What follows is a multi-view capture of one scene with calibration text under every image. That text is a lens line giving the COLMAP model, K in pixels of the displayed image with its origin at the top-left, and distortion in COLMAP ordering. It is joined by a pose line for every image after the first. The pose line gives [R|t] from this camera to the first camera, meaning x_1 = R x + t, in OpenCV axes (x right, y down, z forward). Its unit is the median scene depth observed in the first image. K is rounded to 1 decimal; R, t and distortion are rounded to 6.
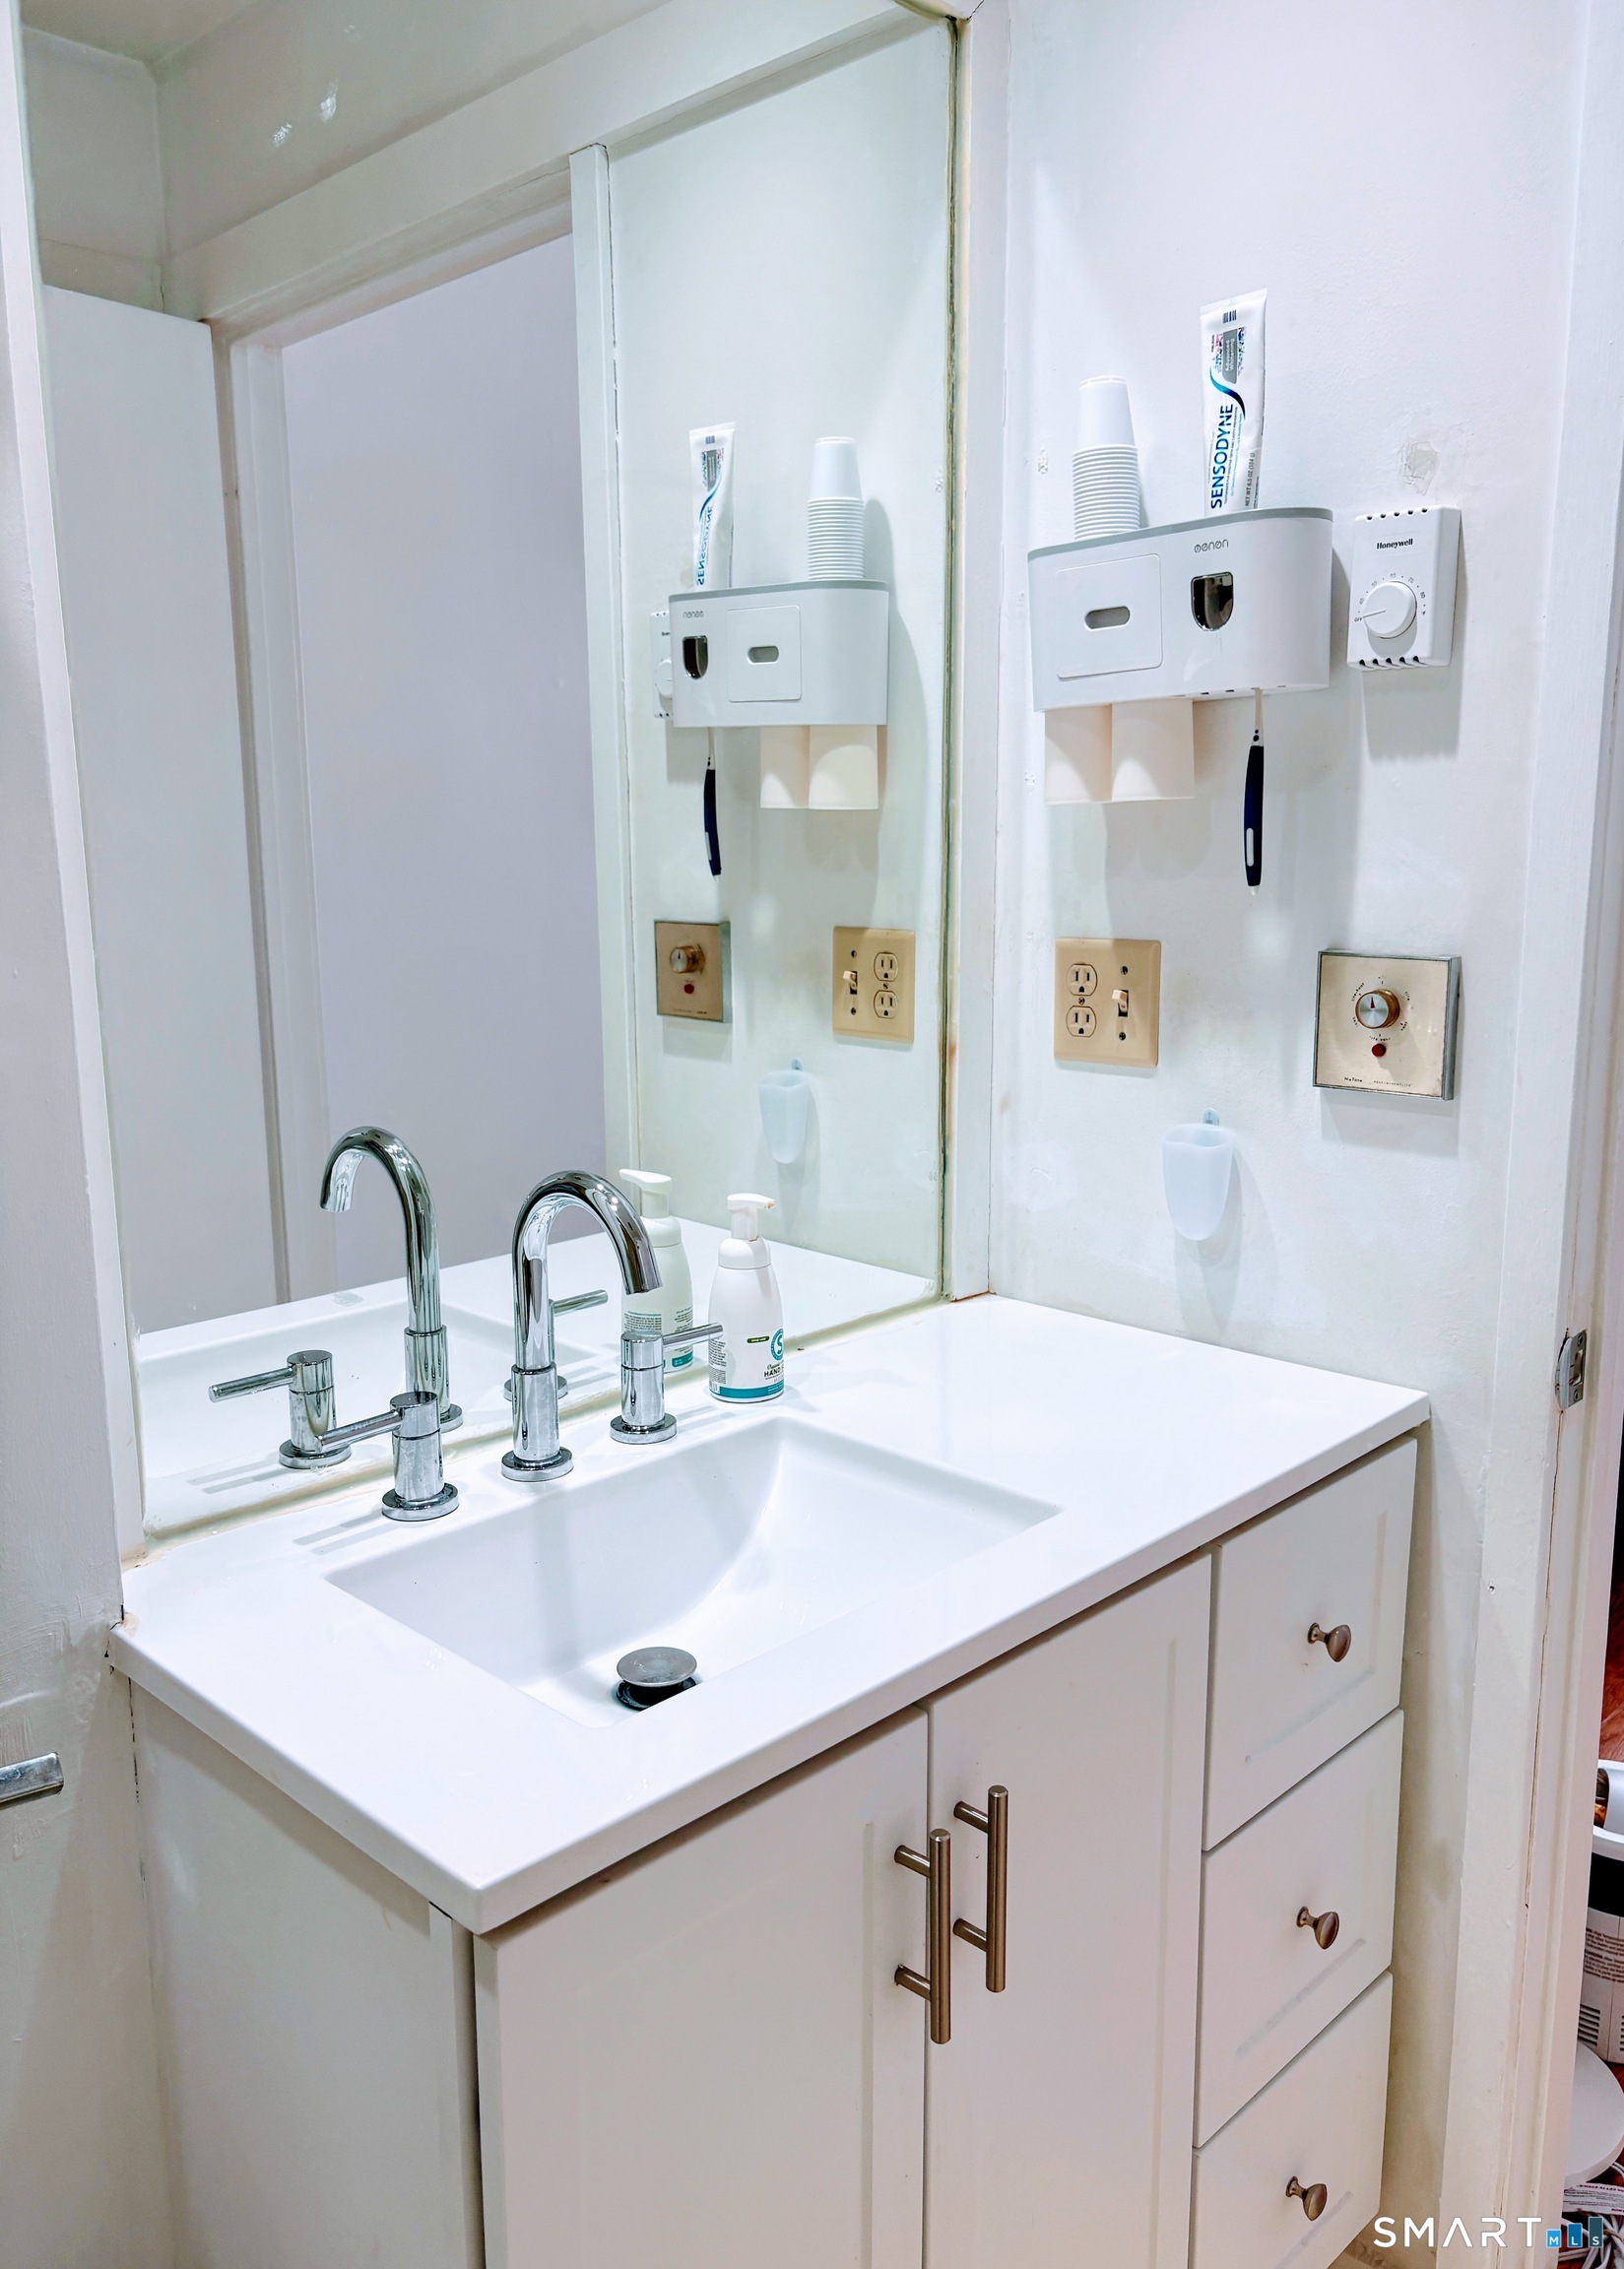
lens RADIAL K [[1724.4, 0, 812.0], [0, 1724.4, 1134.5], [0, 0, 1]] dist [0.000651, -0.001063]
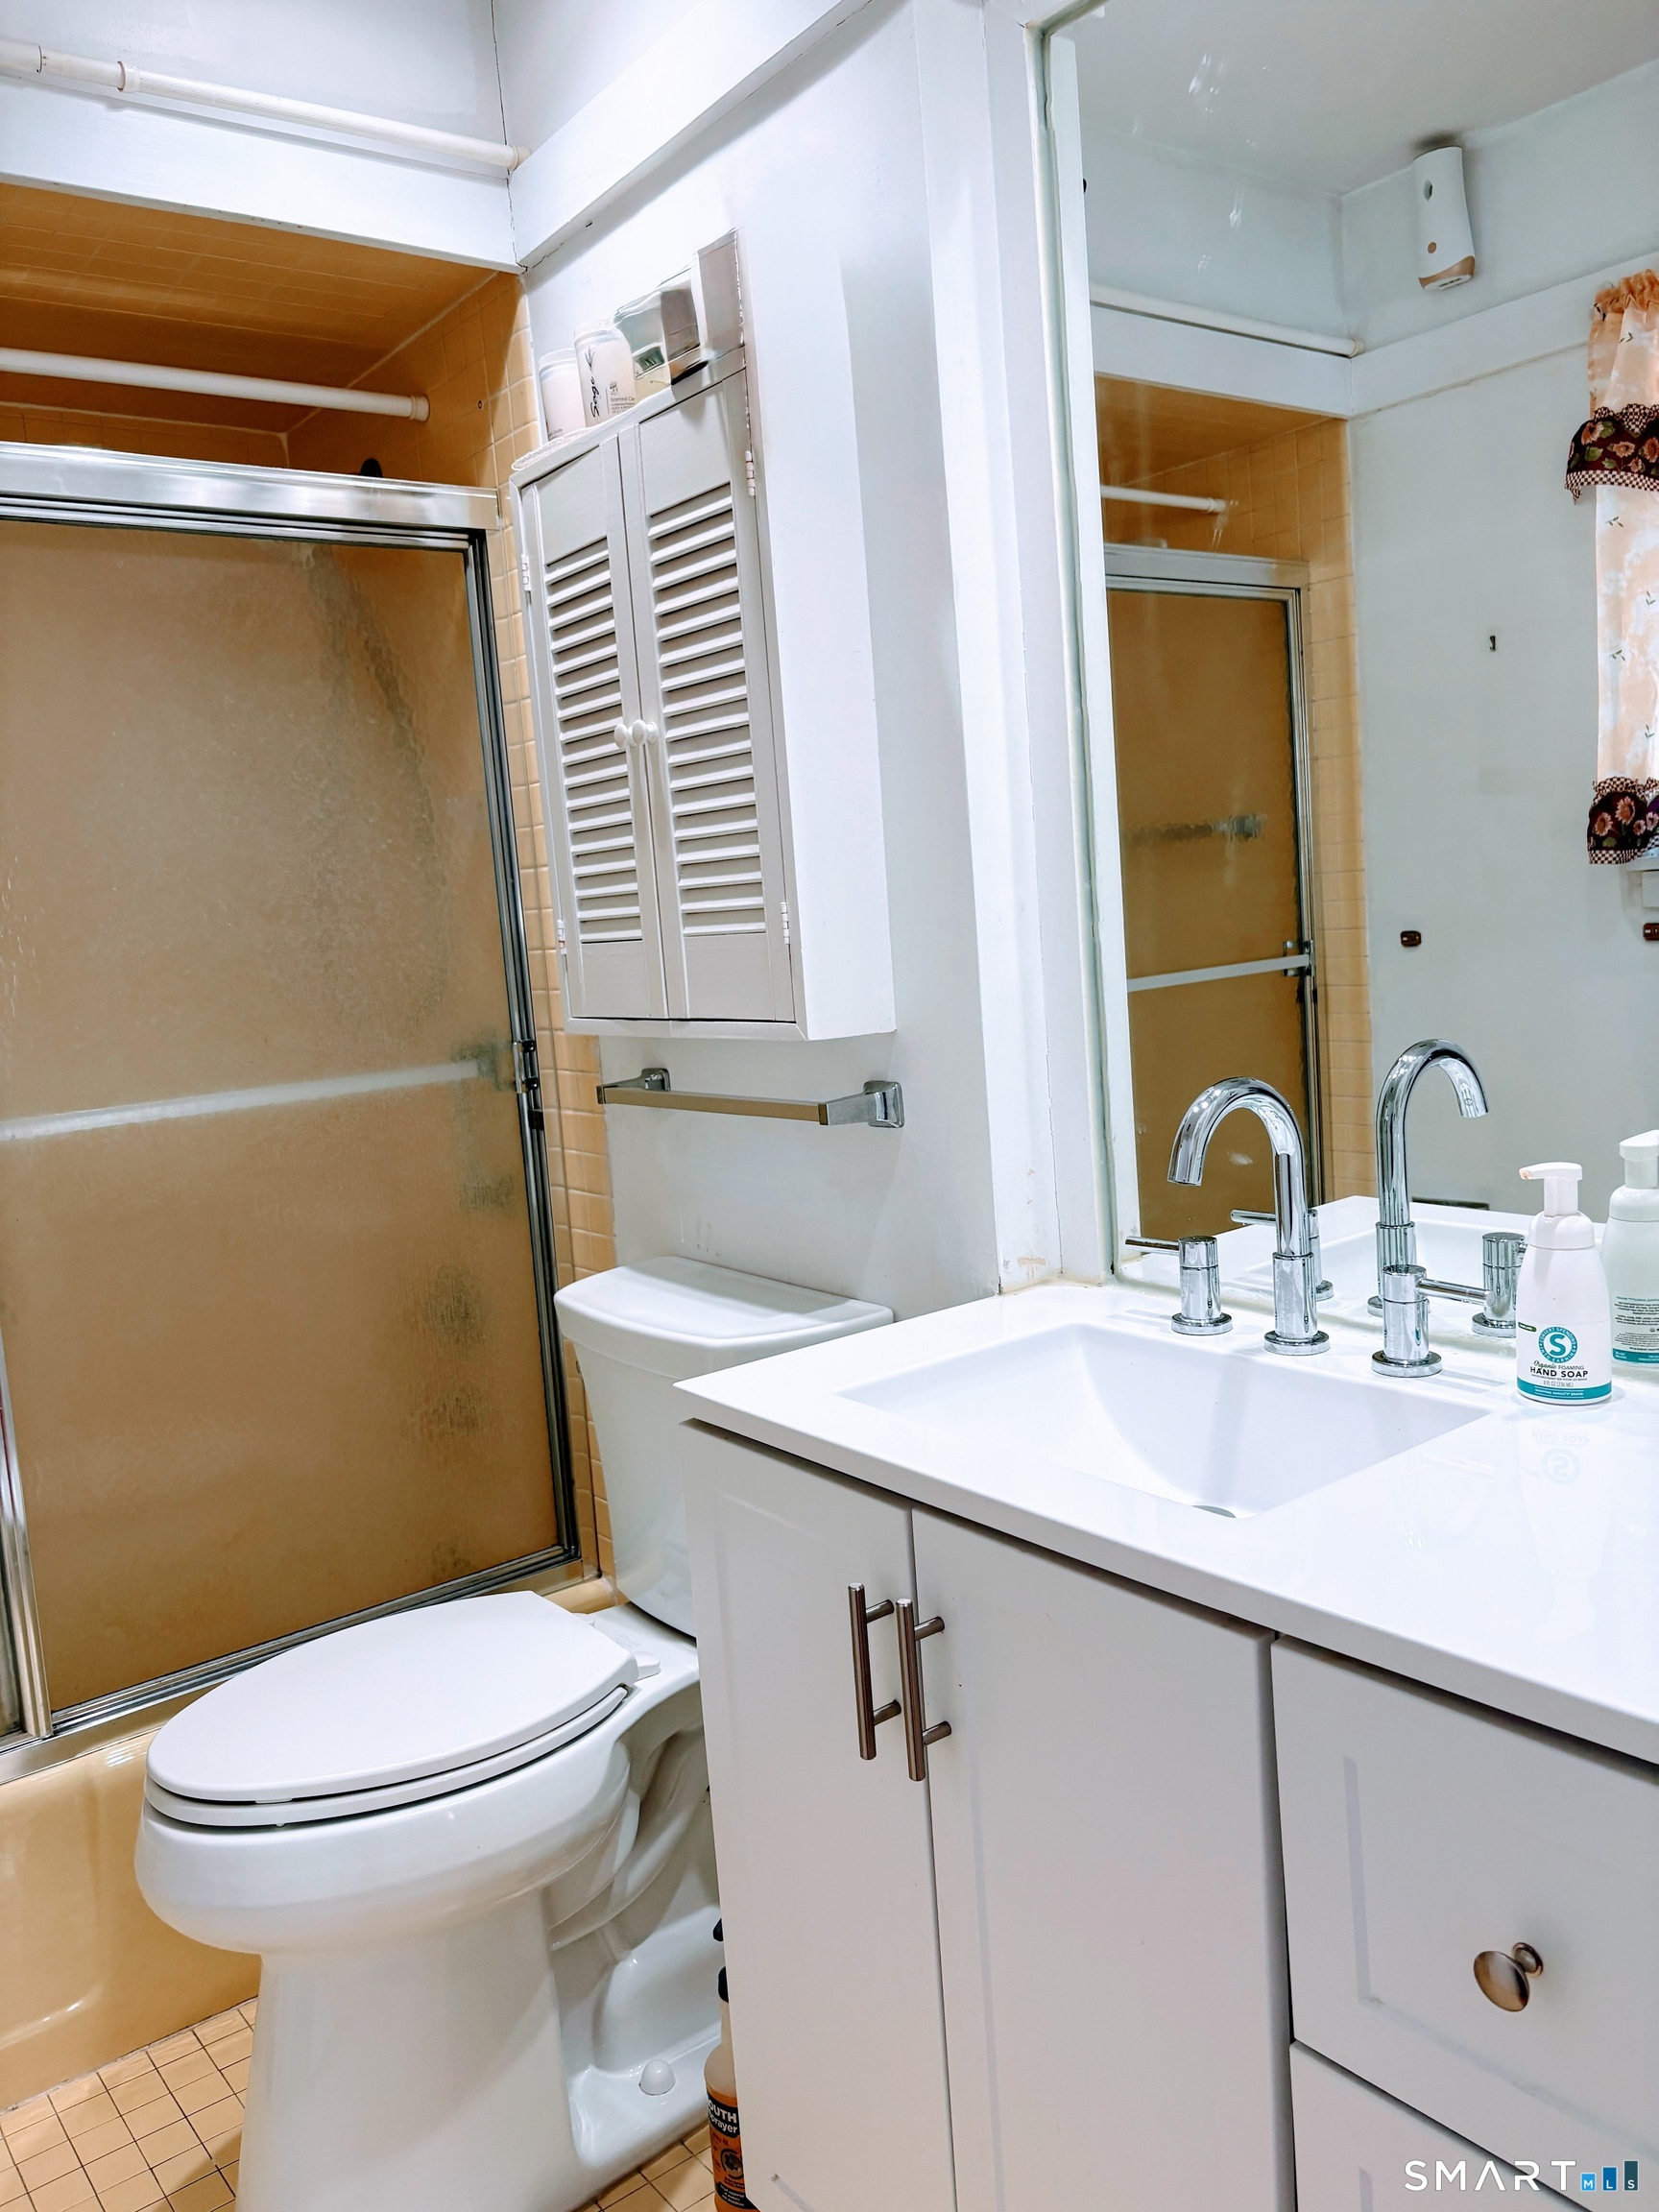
lens RADIAL K [[1687.3, 0, 820.6], [0, 1687.3, 1091.1], [0, 0, 1]] dist [0.013797, -0.006199]
pose [[-0.129543, 0.135578, -0.982261, 0.974892], [-0.104783, 0.983190, 0.149525, -0.105417], [0.986022, 0.122294, -0.113159, 0.830948]]
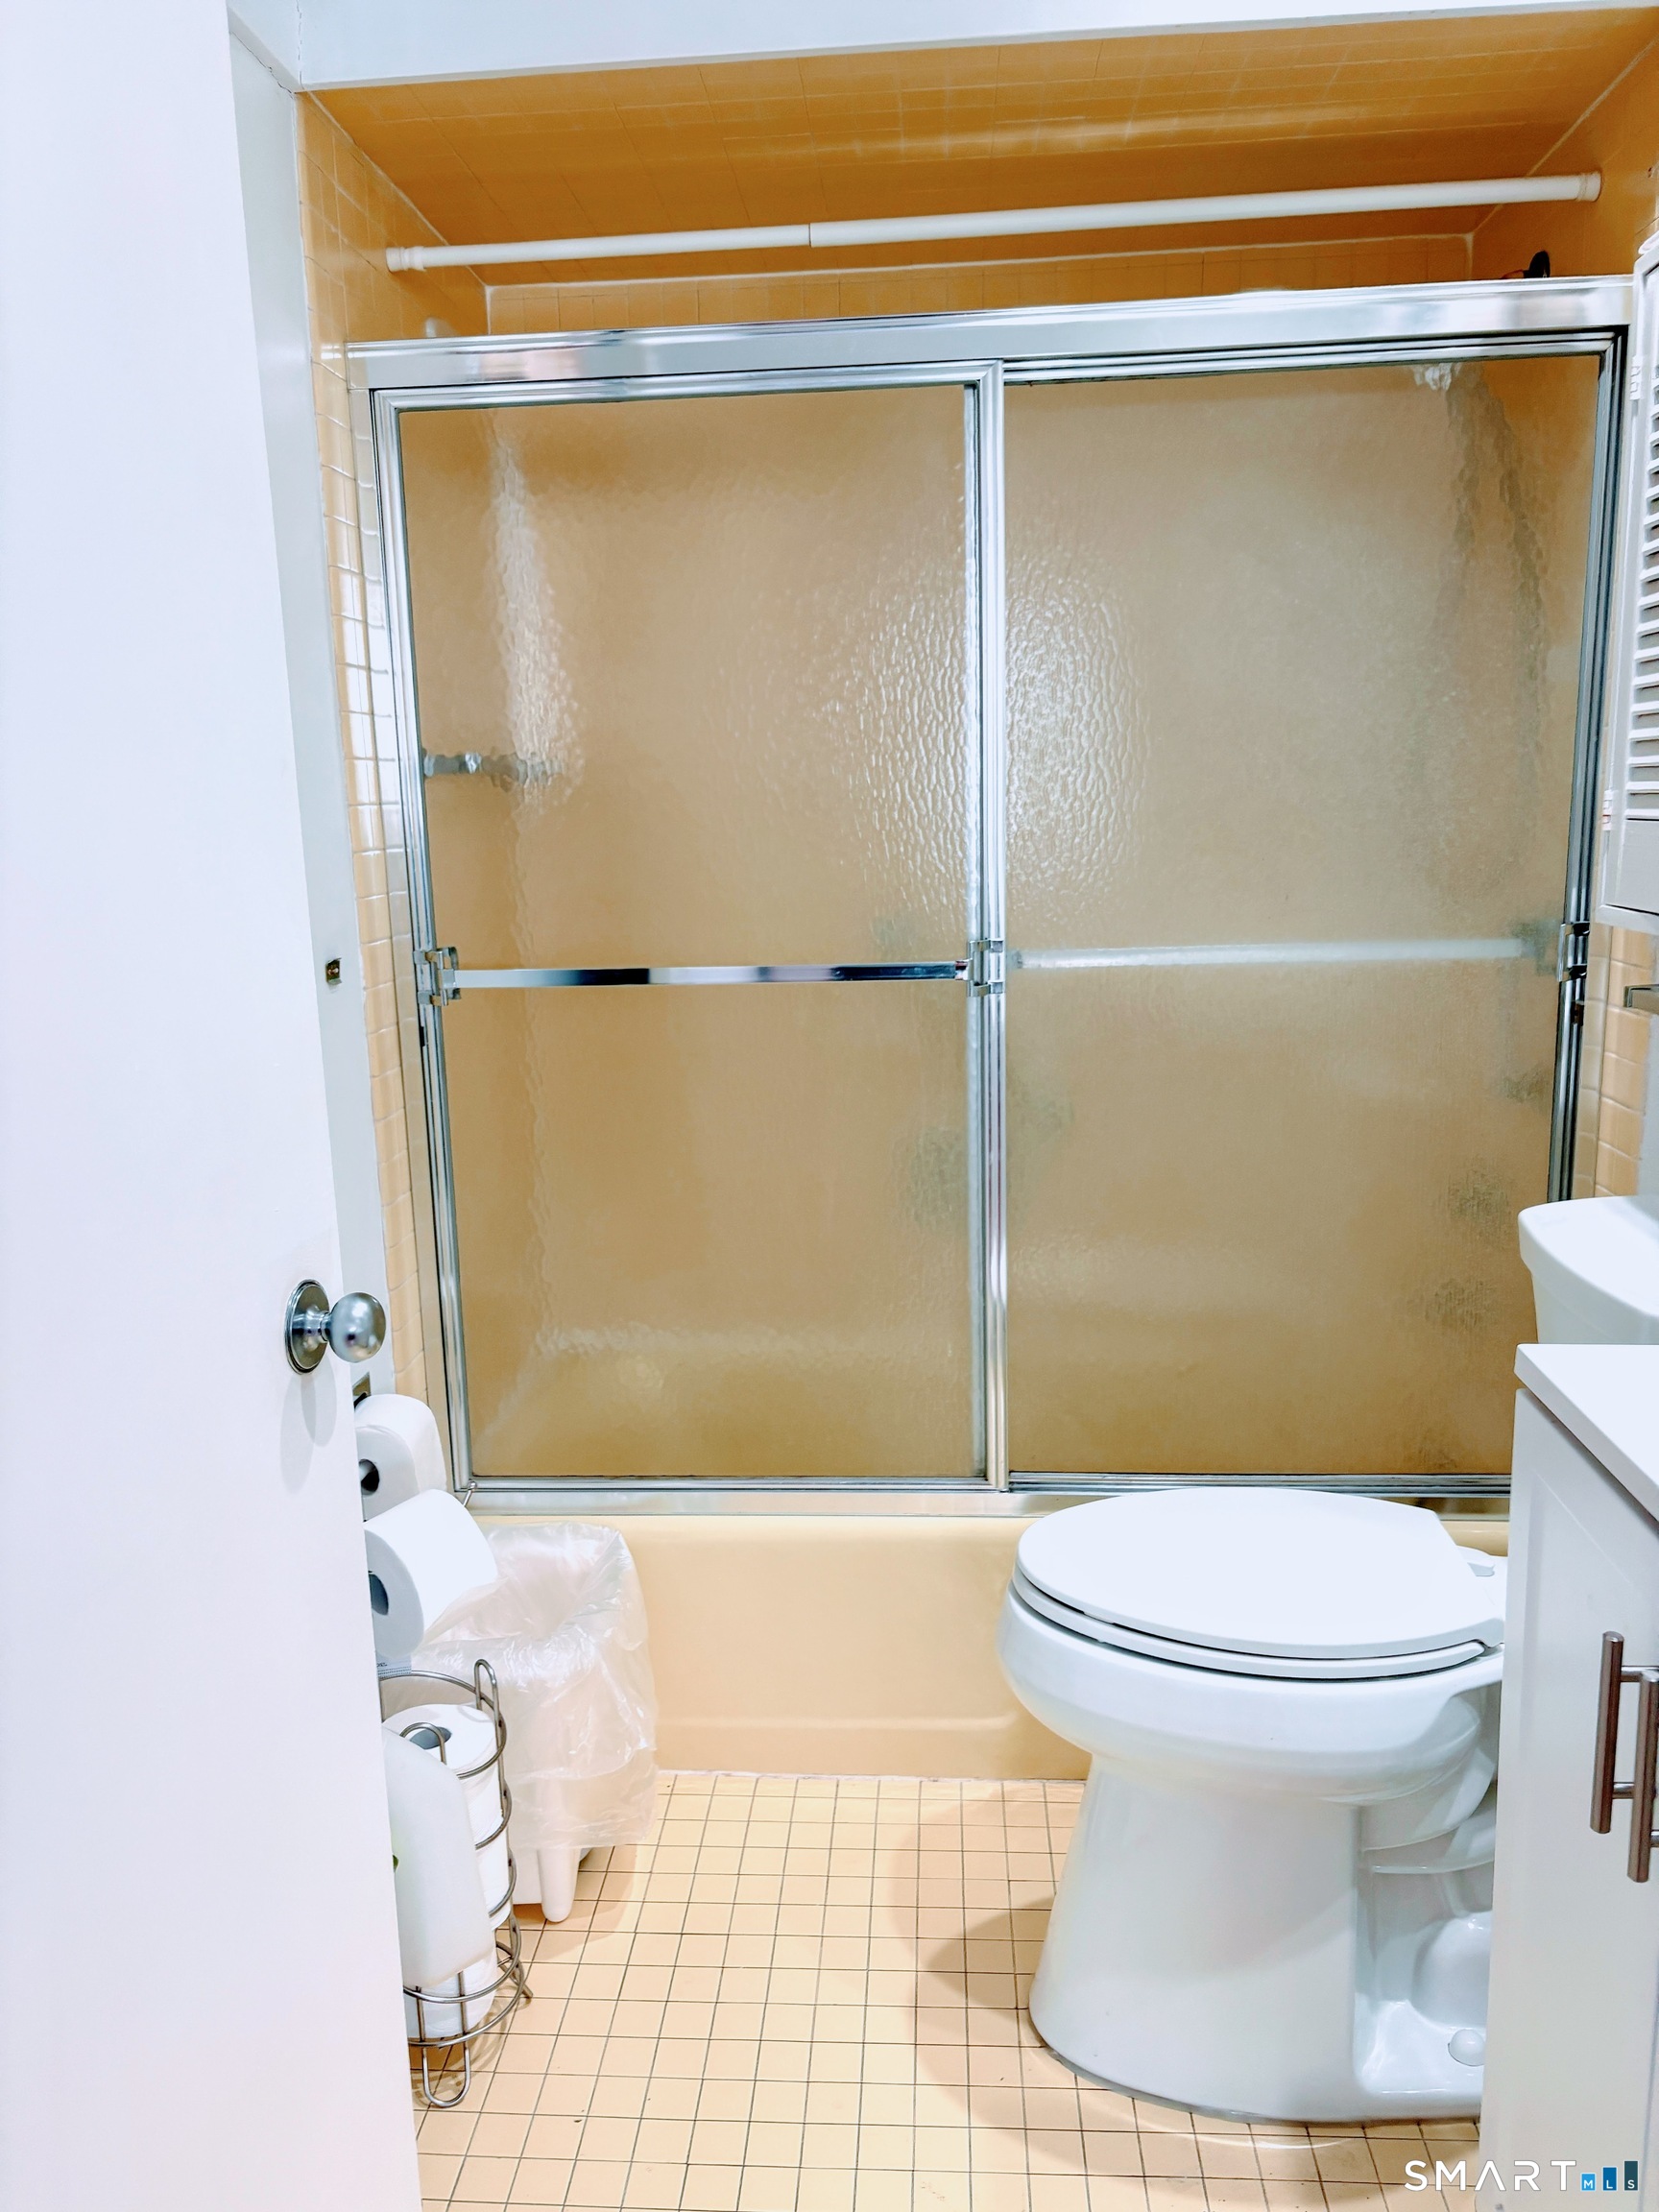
lens RADIAL K [[1670.5, 0, 829.5], [0, 1670.5, 1106.0], [0, 0, 1]] dist [0.040254, -0.047322]
pose [[-0.755875, 0.153316, -0.636512, 0.819259], [-0.081041, 0.942809, 0.323332, -0.150979], [0.649681, 0.295982, -0.700221, 1.017551]]
